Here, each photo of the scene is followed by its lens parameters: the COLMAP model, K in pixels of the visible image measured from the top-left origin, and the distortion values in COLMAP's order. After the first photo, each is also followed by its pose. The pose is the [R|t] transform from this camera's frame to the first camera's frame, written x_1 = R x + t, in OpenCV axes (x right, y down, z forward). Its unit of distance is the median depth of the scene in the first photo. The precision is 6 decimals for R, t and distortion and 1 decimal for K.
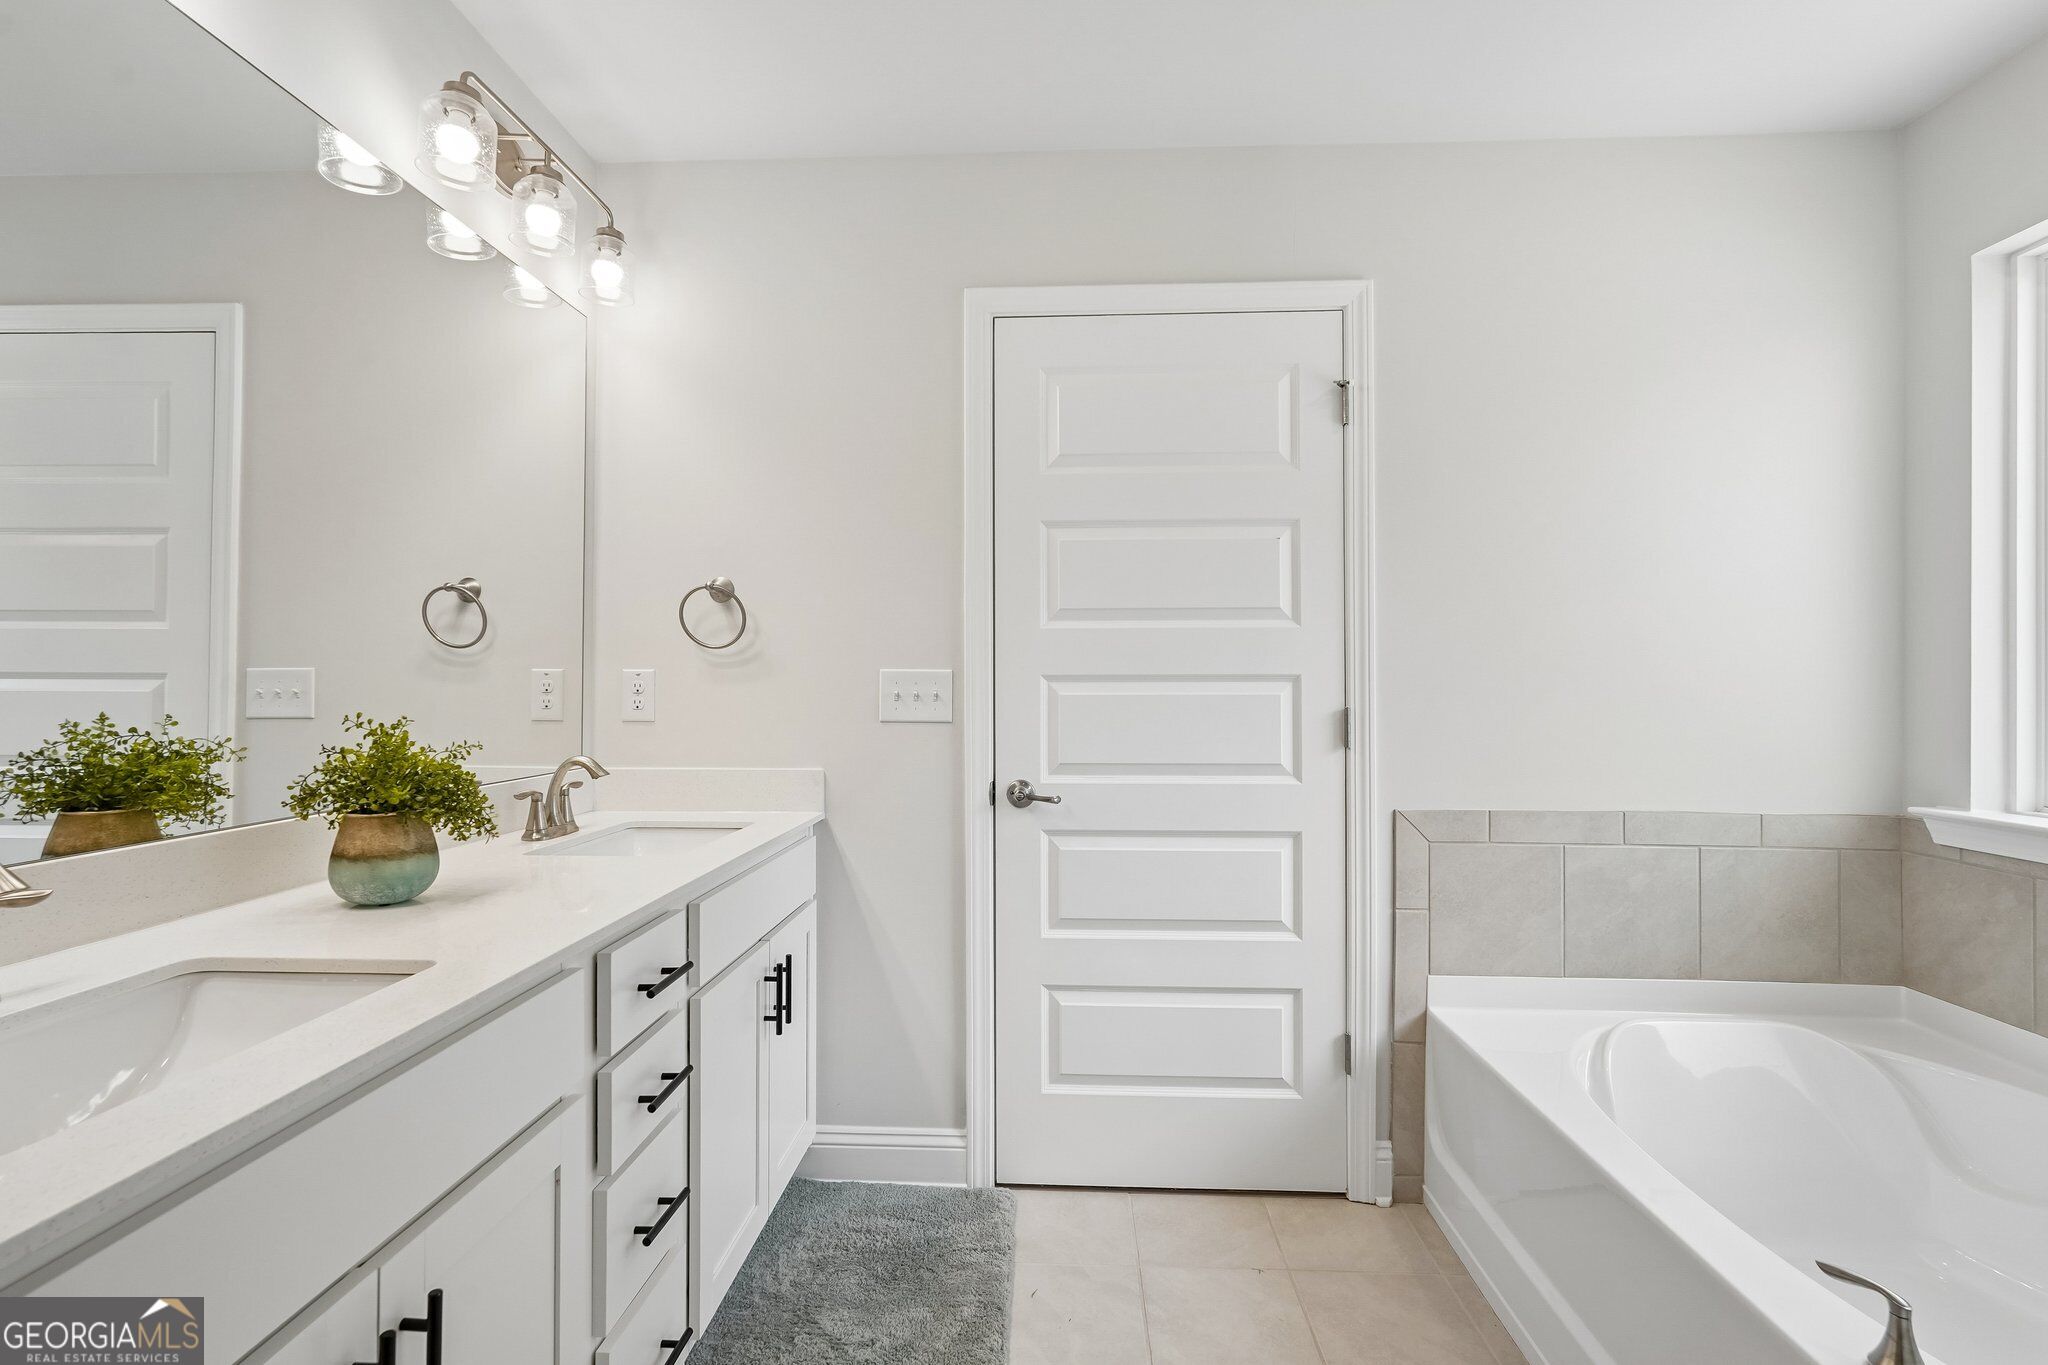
lens RADIAL K [[954.3, 0, 1024.5], [0, 954.3, 693.2], [0, 0, 1]] dist [0.001336, 0.000310]
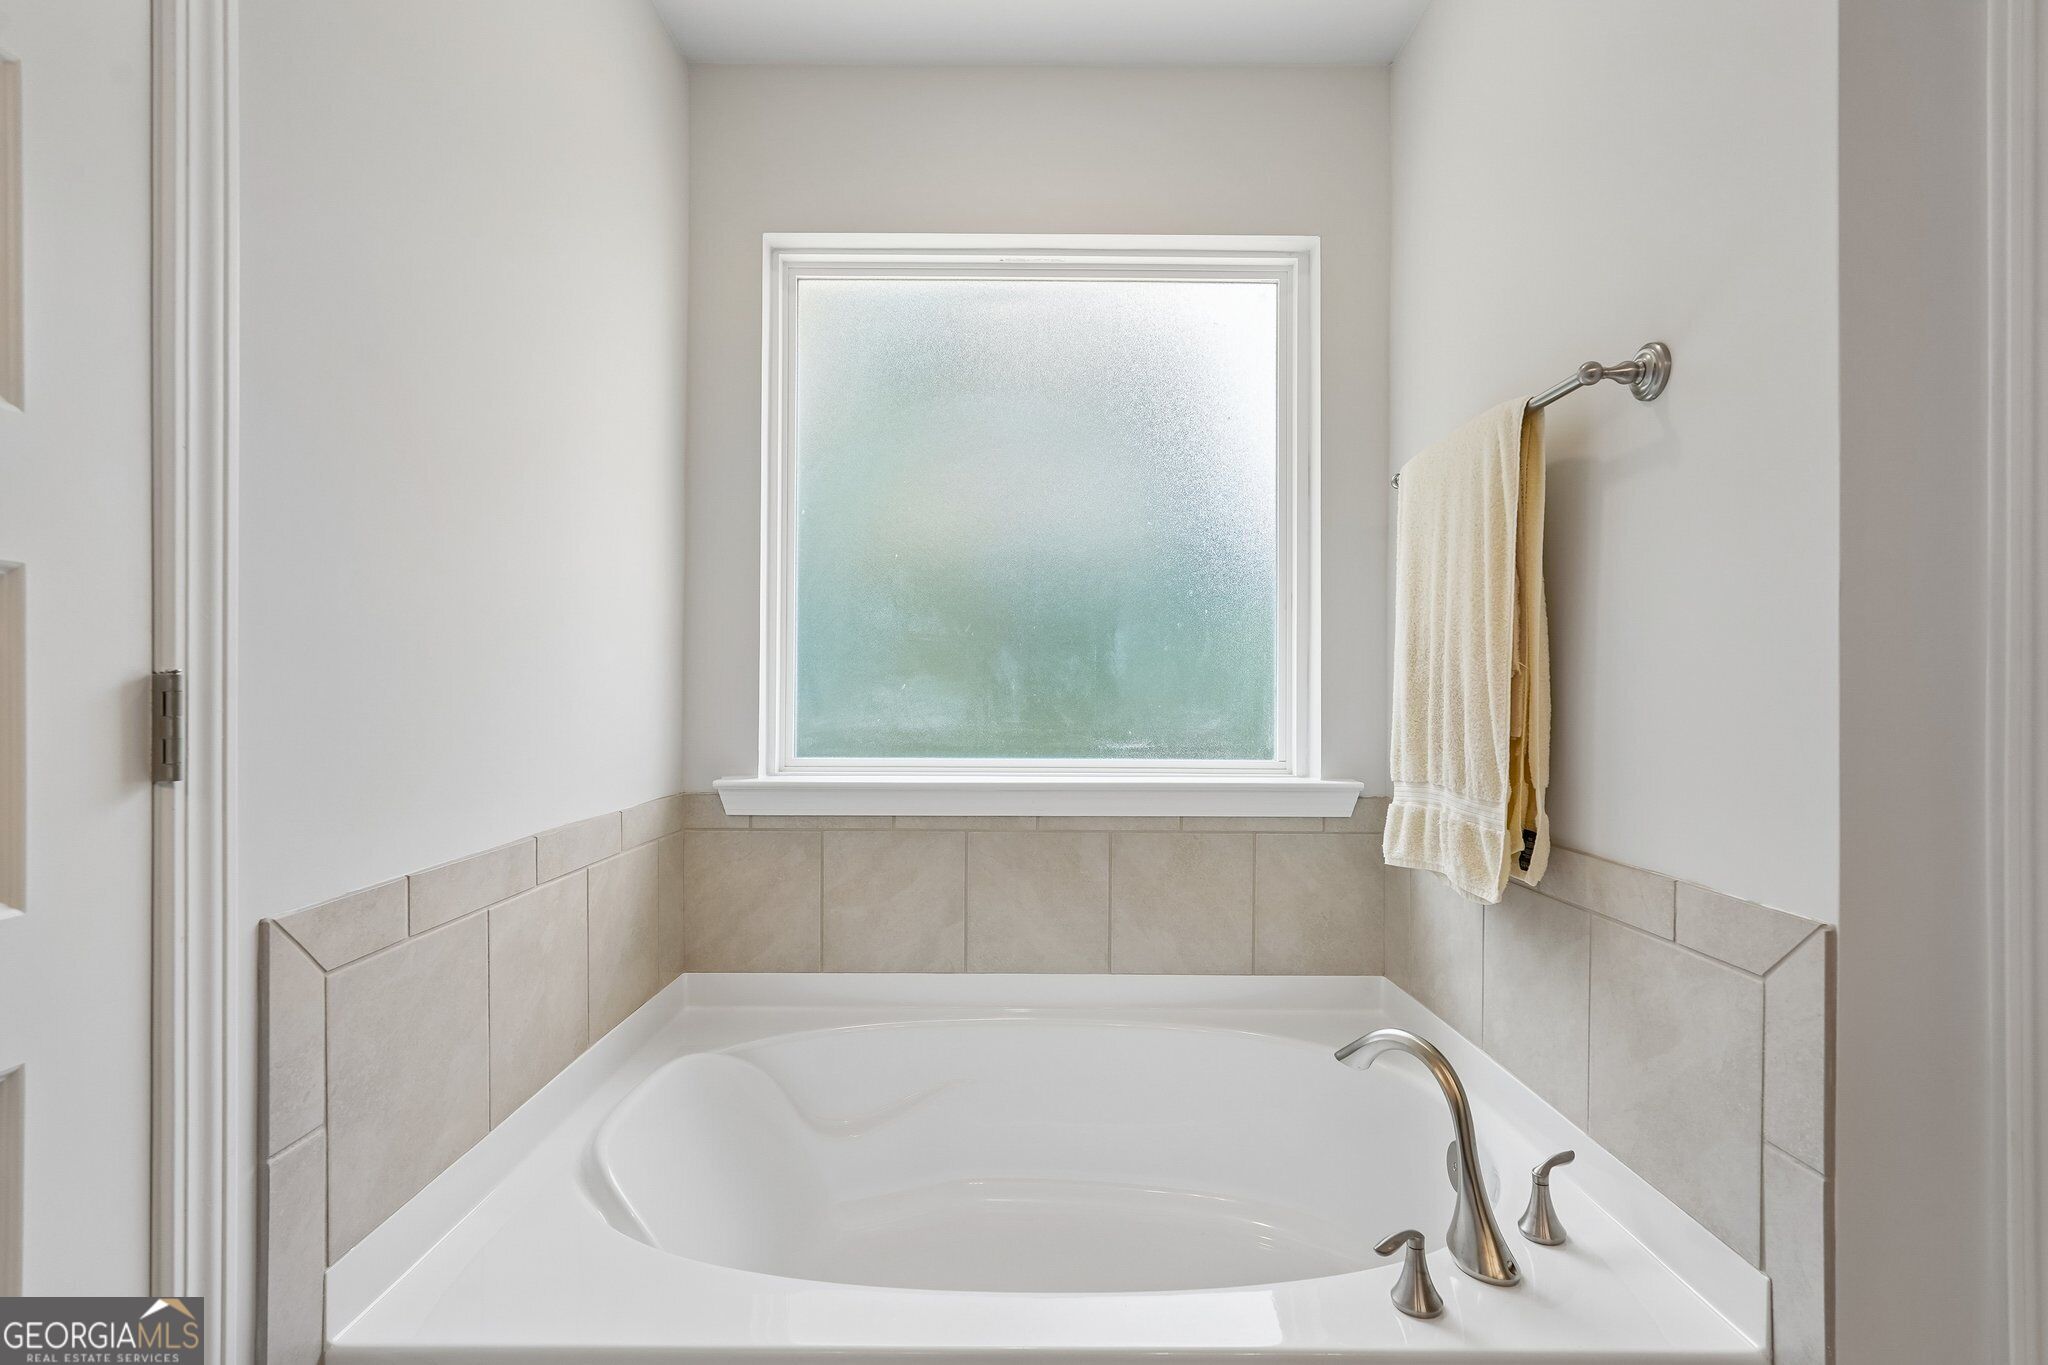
lens RADIAL K [[967.9, 0, 1024.0], [0, 967.9, 682.5], [0, 0, 1]] dist [-0.001938, -0.000390]
pose [[-0.055145, -0.002016, 0.998476, -0.051025], [0.002337, 0.999995, 0.002148, 0.019150], [-0.998476, 0.002452, -0.055140, 0.722086]]
